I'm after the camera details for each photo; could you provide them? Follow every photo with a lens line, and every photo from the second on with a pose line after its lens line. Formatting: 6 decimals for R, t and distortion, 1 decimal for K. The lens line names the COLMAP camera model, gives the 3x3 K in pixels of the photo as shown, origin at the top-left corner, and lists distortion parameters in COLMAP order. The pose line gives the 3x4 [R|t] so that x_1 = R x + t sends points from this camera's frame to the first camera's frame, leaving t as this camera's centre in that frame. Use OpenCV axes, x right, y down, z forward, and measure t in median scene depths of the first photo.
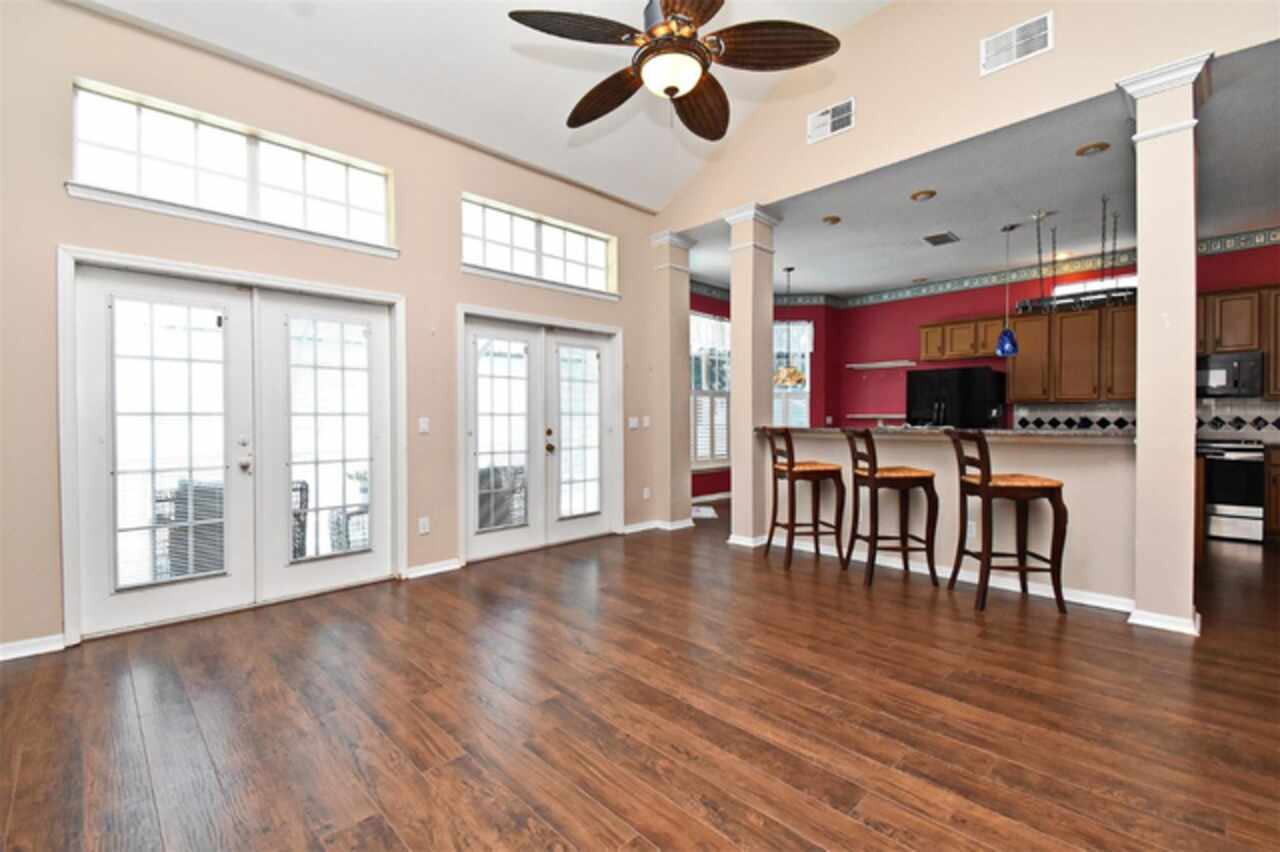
lens RADIAL K [[569.1, 0, 645.5], [0, 569.1, 422.8], [0, 0, 1]] dist [0.010724, -0.003099]
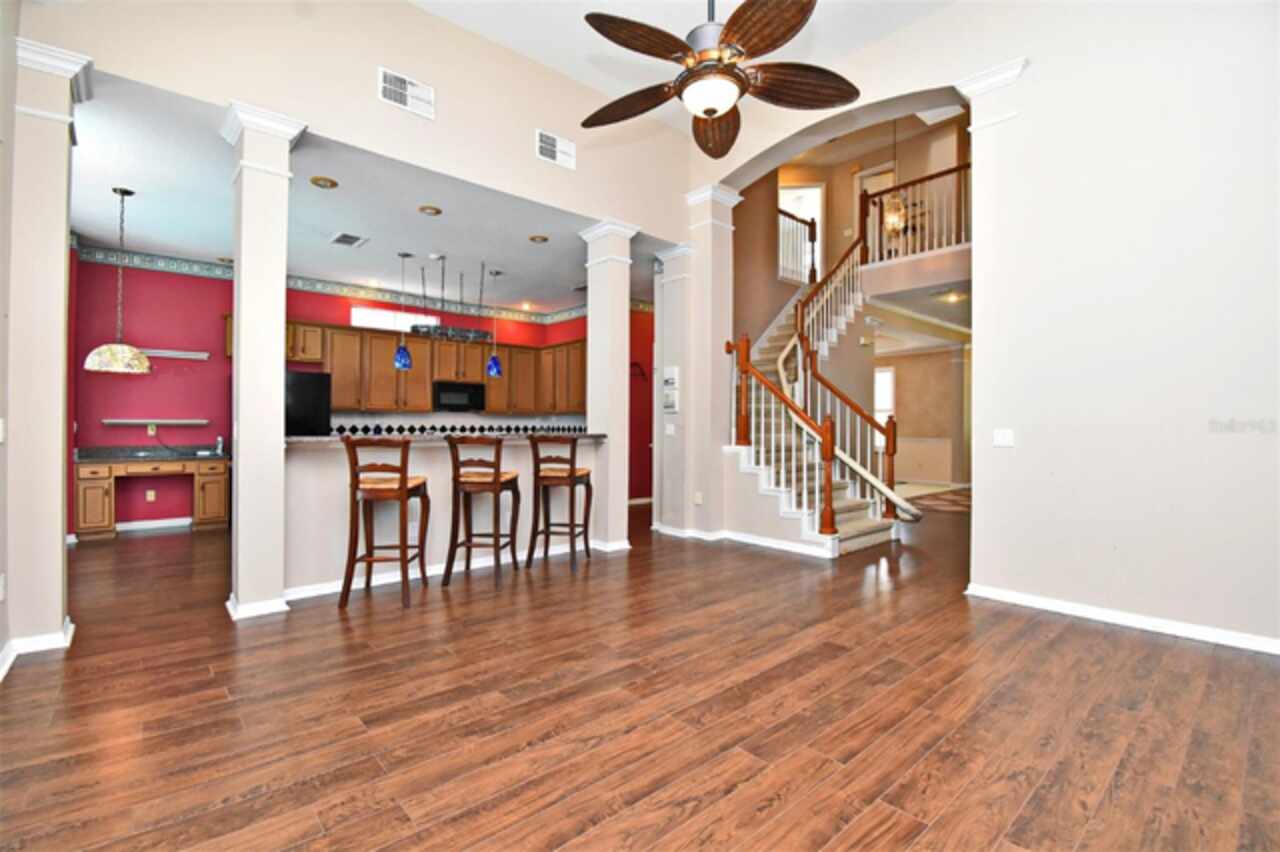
lens RADIAL K [[569.1, 0, 642.7], [0, 569.1, 428.0], [0, 0, 1]] dist [0.010724, -0.003099]
pose [[0.042524, -0.003823, 0.999088, -0.873651], [0.004714, 0.999982, 0.003626, -0.011936], [-0.999084, 0.004556, 0.042541, 0.944413]]
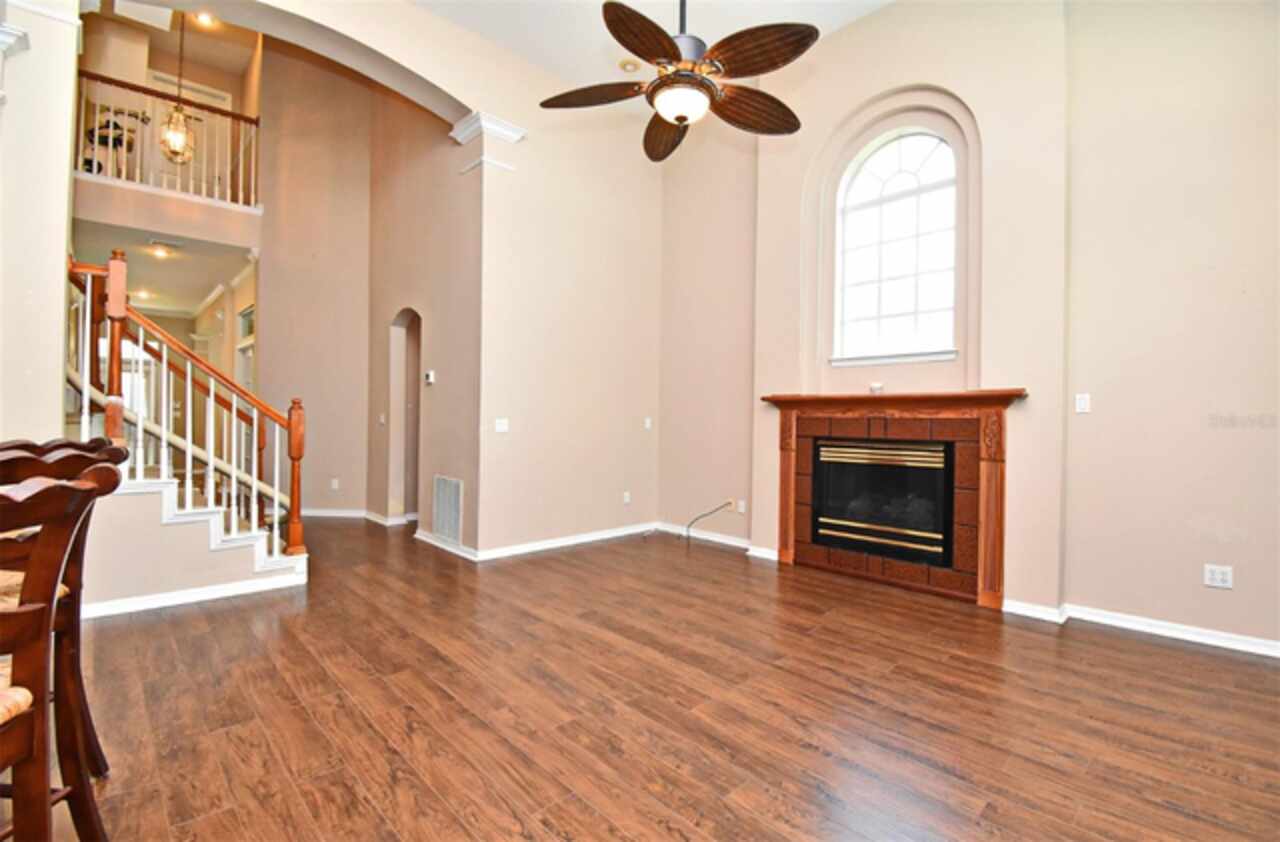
lens RADIAL K [[569.1, 0, 651.3], [0, 569.1, 417.2], [0, 0, 1]] dist [0.010724, -0.003099]
pose [[-0.999929, -0.008222, 0.008650, 0.076693], [-0.008144, 0.999925, 0.009096, -0.022817], [-0.008724, 0.009025, -0.999921, 1.831879]]
